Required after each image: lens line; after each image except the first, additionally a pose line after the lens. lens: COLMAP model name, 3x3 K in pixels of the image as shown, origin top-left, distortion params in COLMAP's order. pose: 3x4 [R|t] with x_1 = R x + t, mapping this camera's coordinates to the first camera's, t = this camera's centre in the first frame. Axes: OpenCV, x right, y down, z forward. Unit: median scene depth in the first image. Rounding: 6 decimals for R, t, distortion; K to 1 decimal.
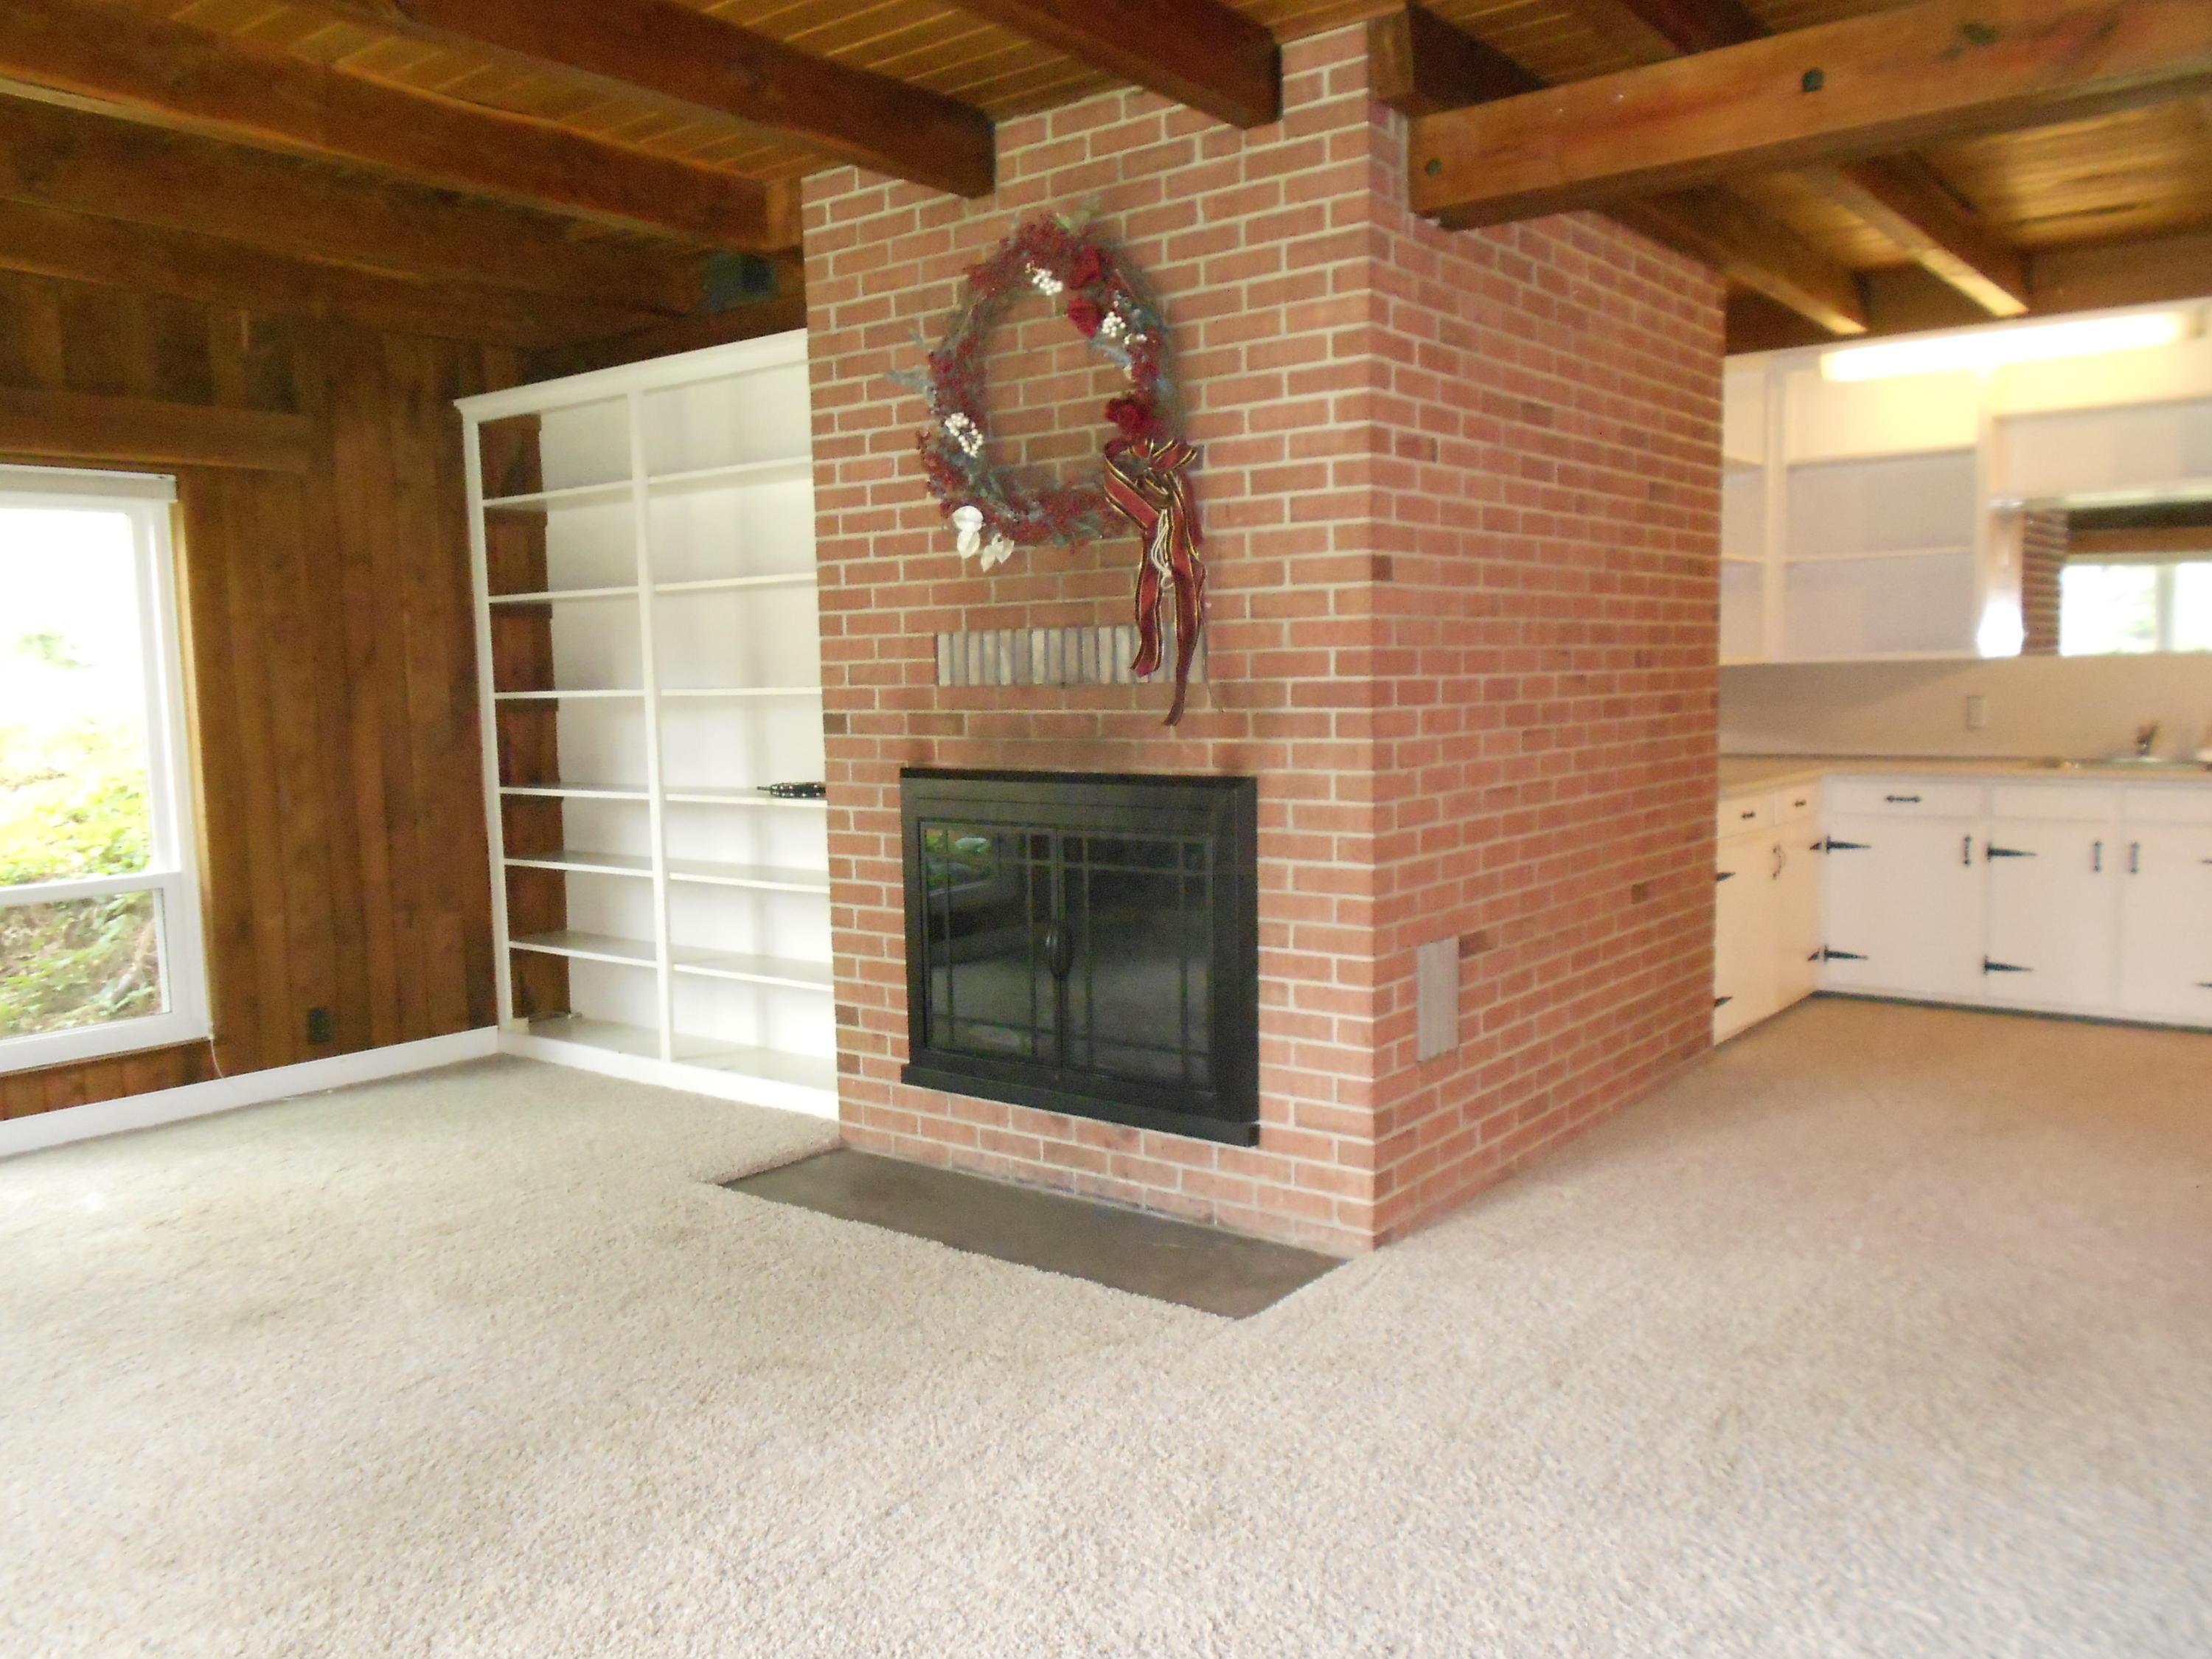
lens RADIAL K [[1748.1, 0, 1106.6], [0, 1748.1, 827.4], [0, 0, 1]] dist [0.039554, 0.005023]
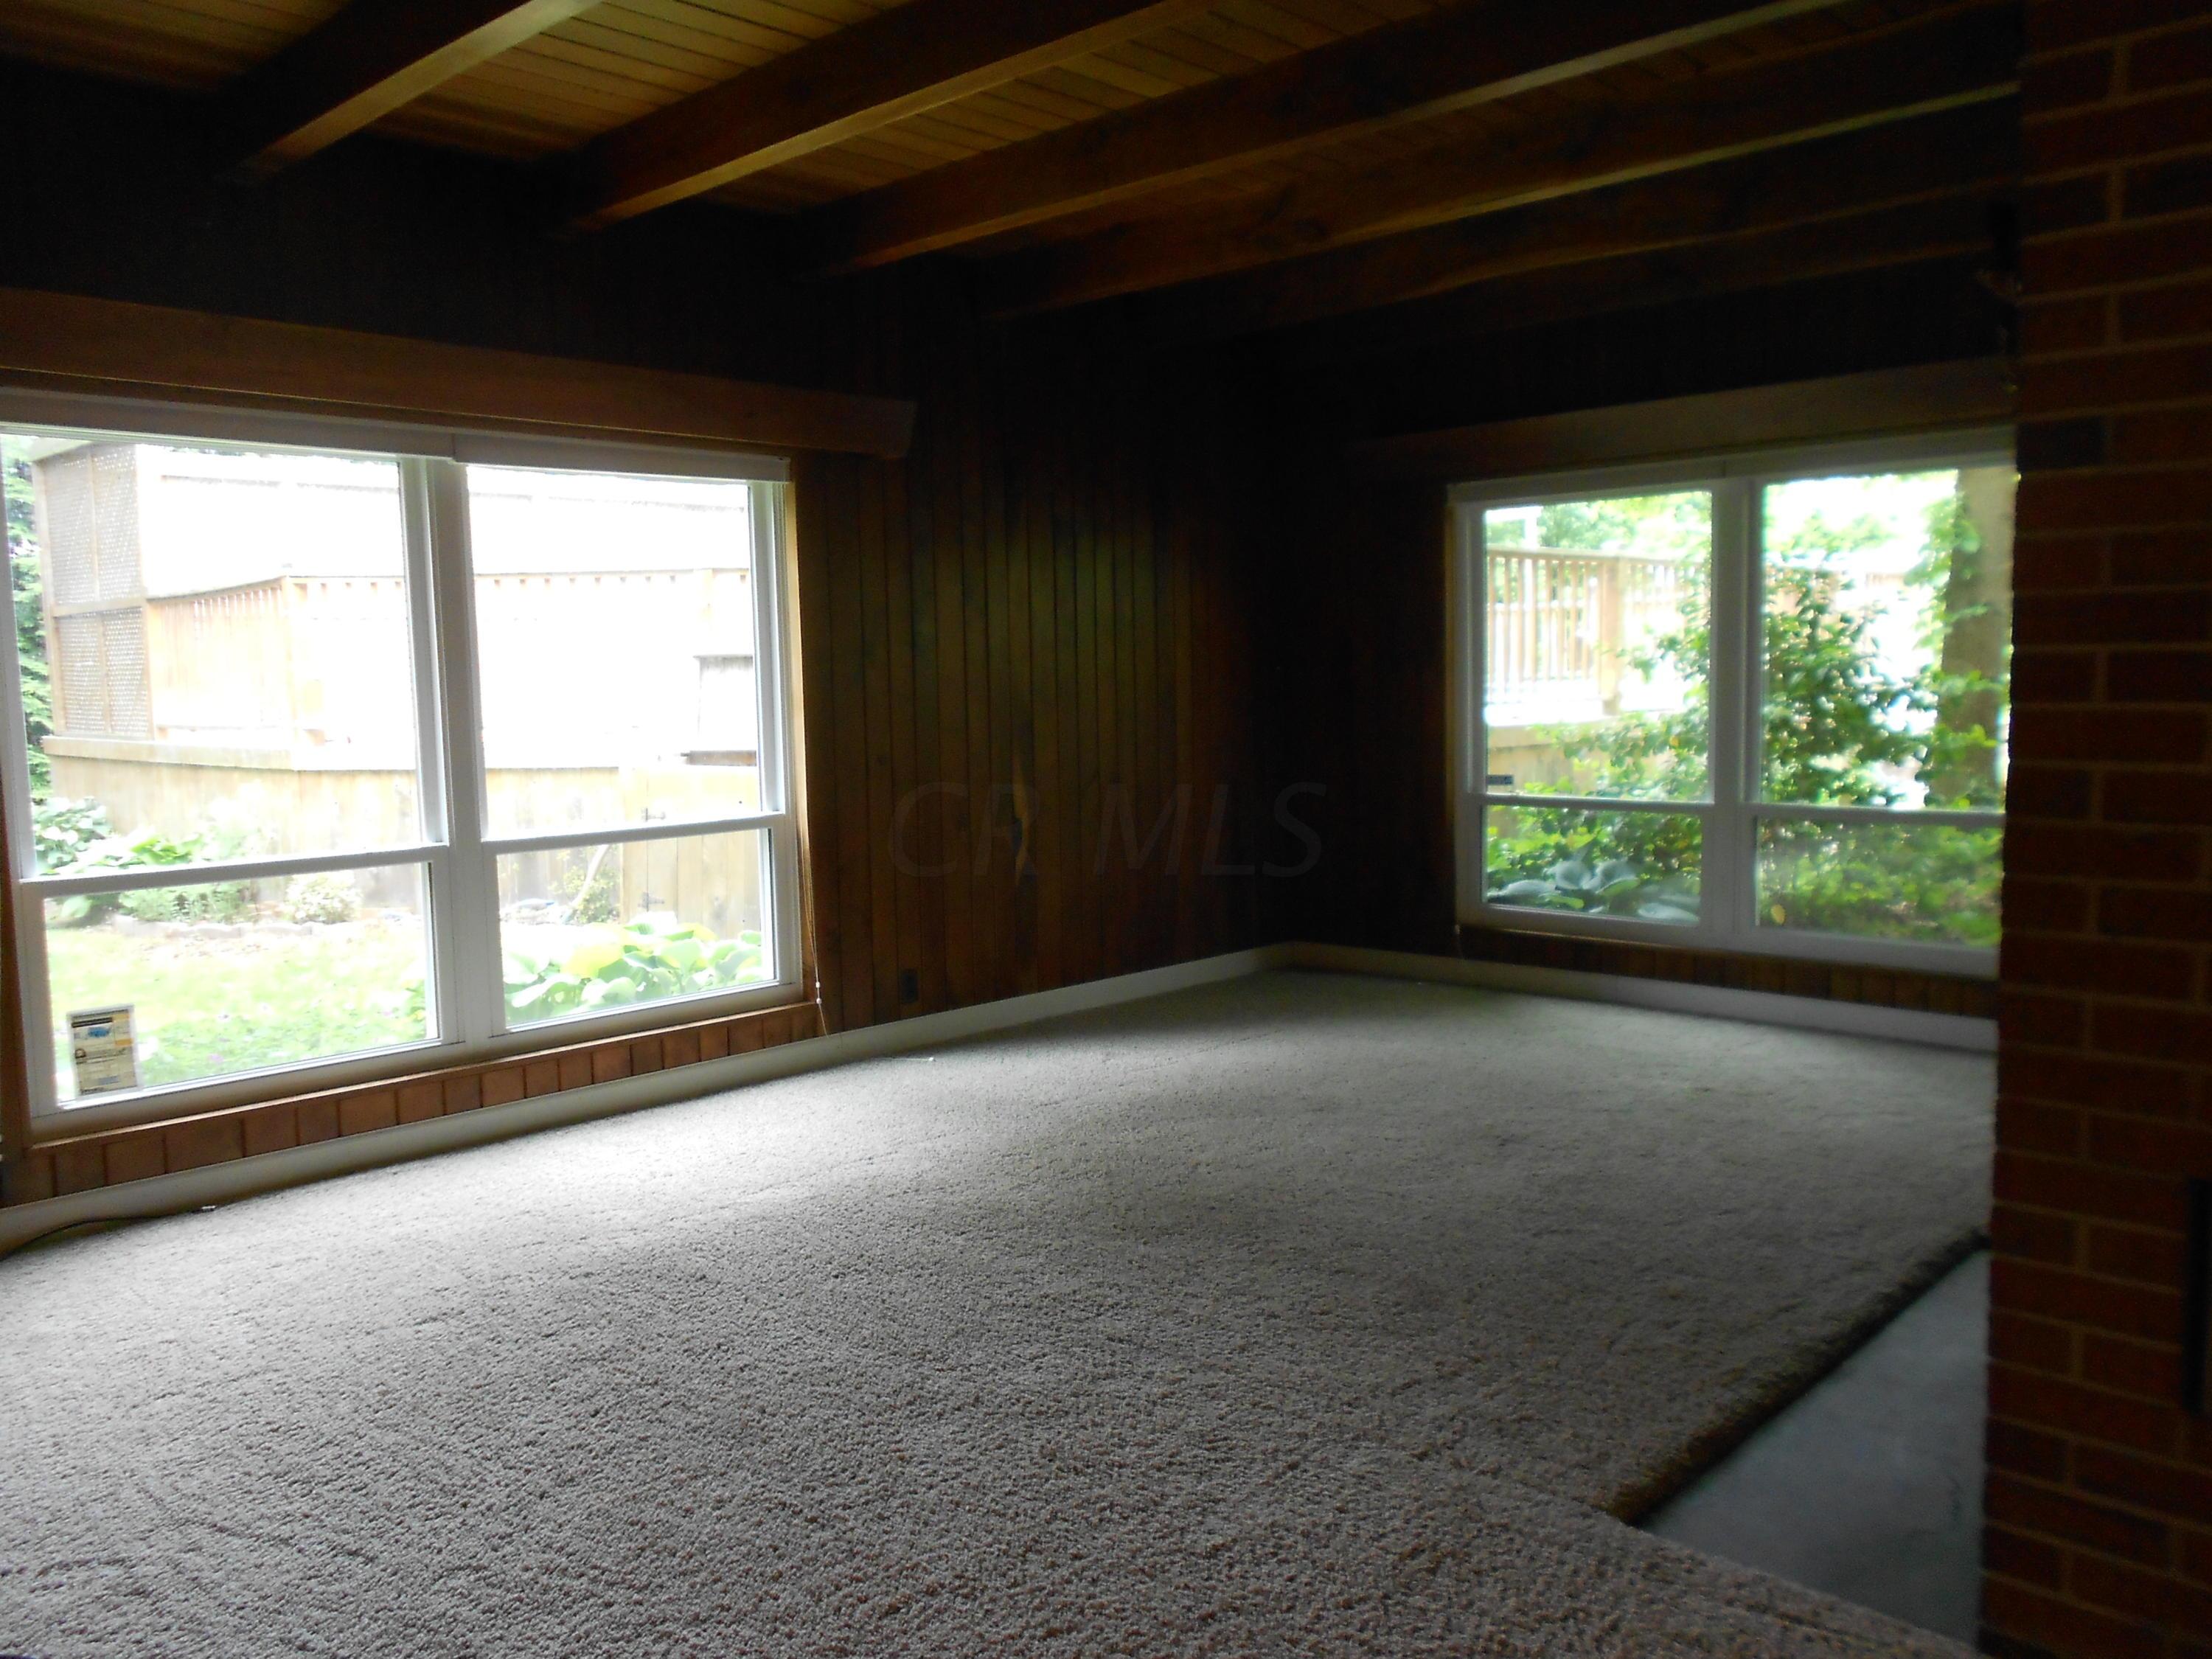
lens RADIAL K [[1748.1, 0, 1118.0], [0, 1748.1, 826.9], [0, 0, 1]] dist [0.039554, 0.005023]
pose [[-0.081900, 0.126139, -0.988626, 0.738169], [-0.056156, 0.989799, 0.130940, -0.101886], [0.995057, 0.066241, -0.073981, 0.715820]]
